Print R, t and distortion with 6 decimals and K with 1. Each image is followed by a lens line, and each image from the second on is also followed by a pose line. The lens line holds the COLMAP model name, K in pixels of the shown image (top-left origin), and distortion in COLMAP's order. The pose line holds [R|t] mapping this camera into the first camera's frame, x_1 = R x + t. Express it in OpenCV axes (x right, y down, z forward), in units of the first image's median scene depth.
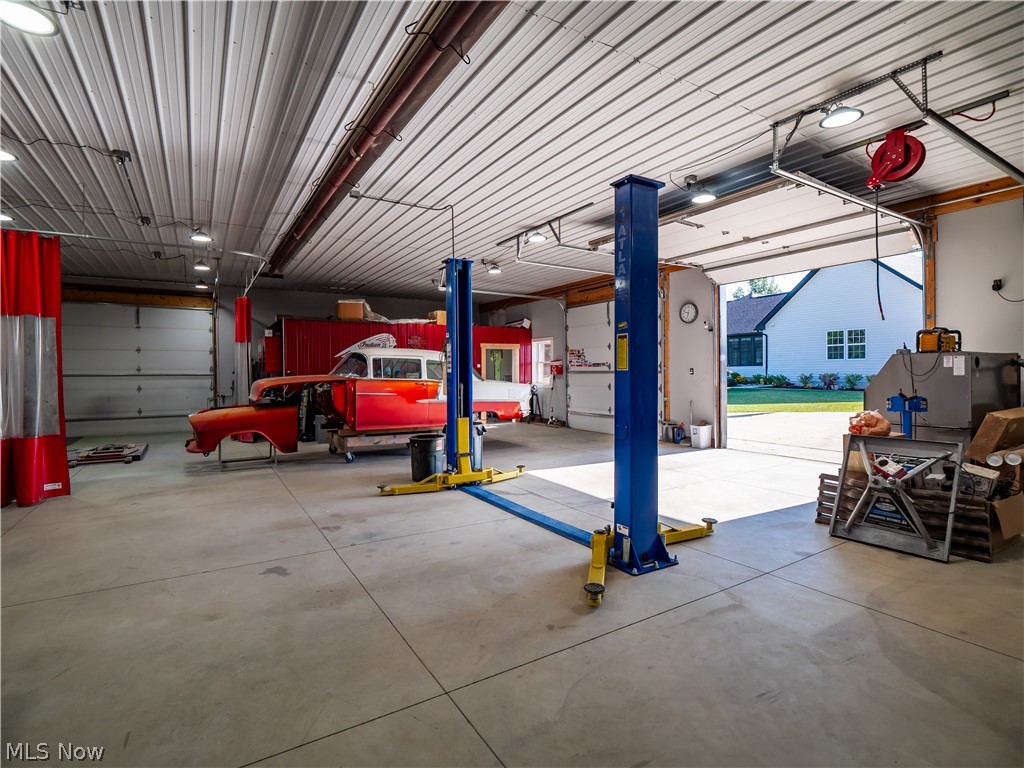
lens RADIAL K [[503.3, 0, 508.8], [0, 503.3, 379.1], [0, 0, 1]] dist [-0.021177, -0.000960]
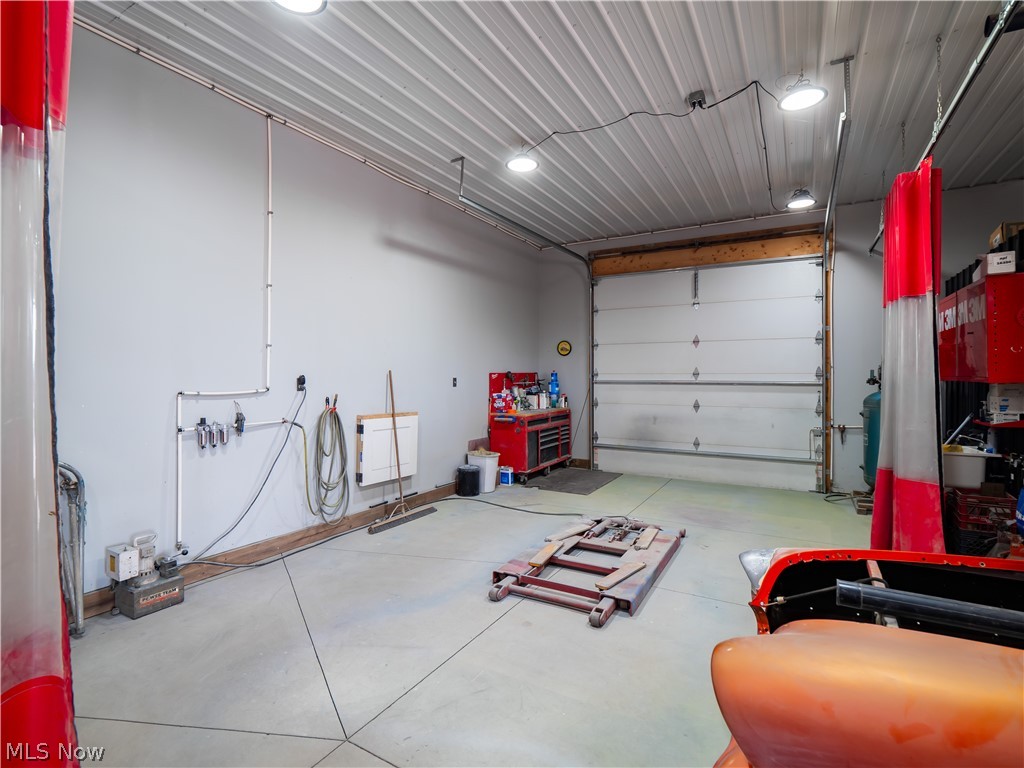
lens RADIAL K [[503.3, 0, 508.8], [0, 503.3, 379.1], [0, 0, 1]] dist [-0.021177, -0.000960]
pose [[0.481180, -0.000538, -0.876622, -0.312374], [-0.024623, 0.999597, -0.014129, 0.001290], [0.876276, 0.028384, 0.480973, 0.495551]]
